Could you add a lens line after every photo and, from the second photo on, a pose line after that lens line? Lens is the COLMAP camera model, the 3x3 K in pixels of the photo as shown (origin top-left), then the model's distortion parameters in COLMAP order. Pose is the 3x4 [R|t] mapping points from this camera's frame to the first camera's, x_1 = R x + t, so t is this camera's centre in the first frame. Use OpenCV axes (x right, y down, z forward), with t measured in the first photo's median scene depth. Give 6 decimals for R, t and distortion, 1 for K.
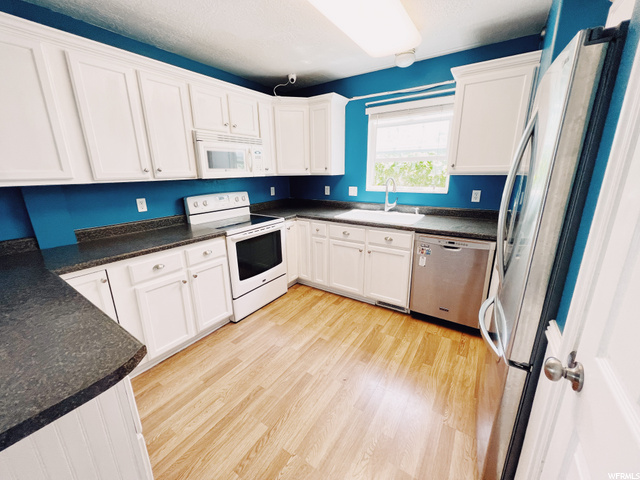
lens RADIAL K [[255.4, 0, 320.0], [0, 255.4, 240.0], [0, 0, 1]] dist [0.001191, 0.000036]
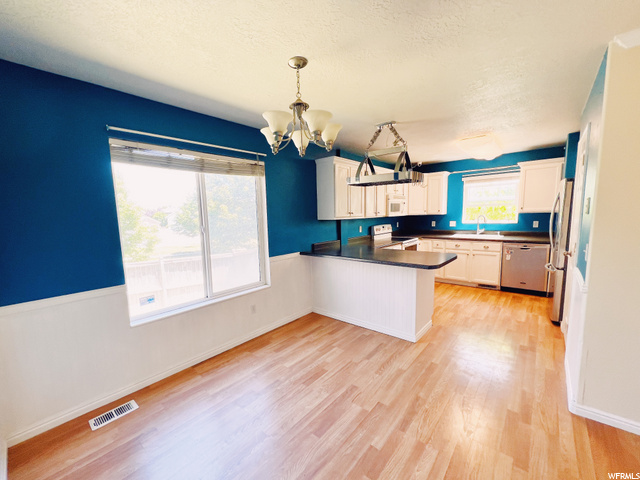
lens RADIAL K [[264.0, 0, 321.9], [0, 264.0, 248.0], [0, 0, 1]] dist [0.023631, -0.000030]
pose [[0.994092, 0.001459, -0.108533, -0.640615], [-0.016516, 0.990300, -0.137964, 0.263235], [0.107279, 0.138941, 0.984473, -0.937559]]
